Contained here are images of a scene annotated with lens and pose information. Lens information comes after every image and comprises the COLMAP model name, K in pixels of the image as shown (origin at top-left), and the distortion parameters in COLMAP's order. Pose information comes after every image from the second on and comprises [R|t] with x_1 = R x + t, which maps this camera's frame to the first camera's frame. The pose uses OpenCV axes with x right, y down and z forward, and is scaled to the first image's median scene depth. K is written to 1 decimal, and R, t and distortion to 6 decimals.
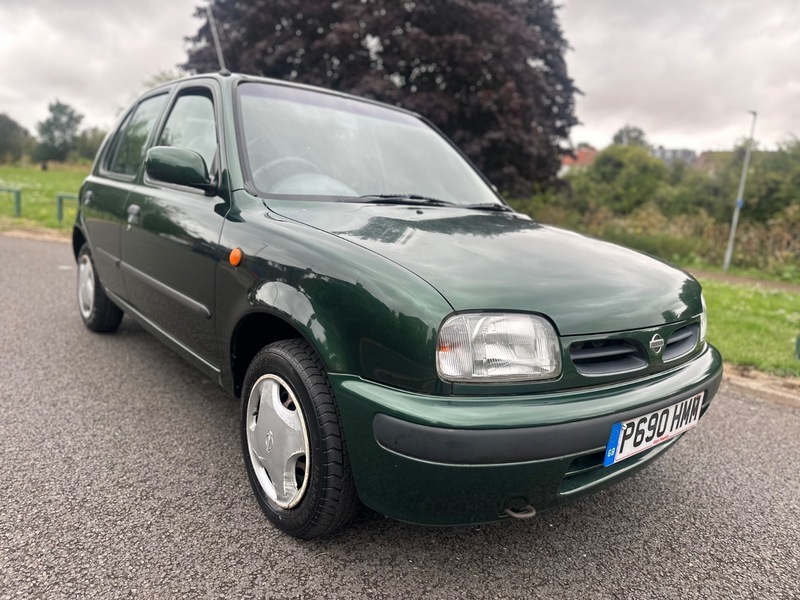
lens RADIAL K [[566.9, 0, 400.0], [0, 566.9, 306.9], [0, 0, 1]] dist [0.051243, -0.074550]
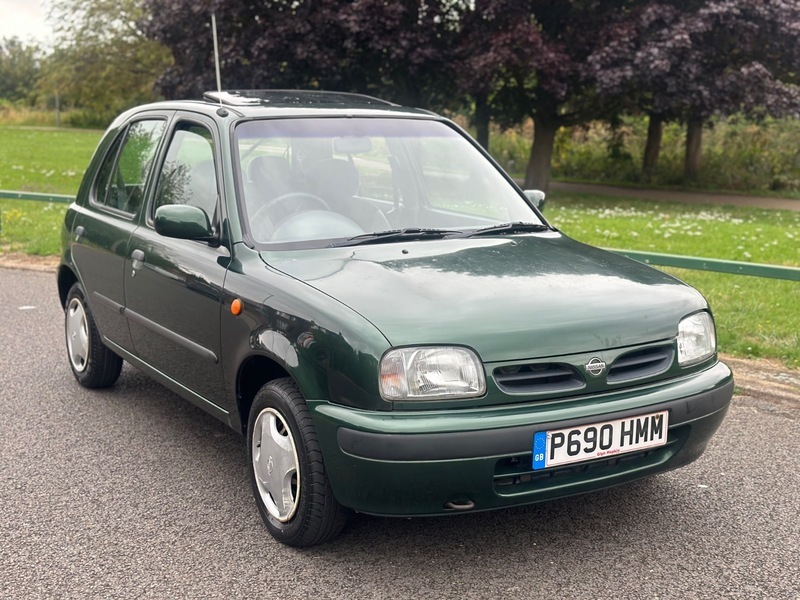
lens RADIAL K [[1128.8, 0, 400.6], [0, 1128.8, 314.7], [0, 0, 1]] dist [0.103450, 0.000000]
pose [[0.984596, -0.050978, -0.167247, 0.375823], [0.047435, 0.998559, -0.025111, -0.000437], [0.168286, 0.016791, 0.985595, -1.069475]]
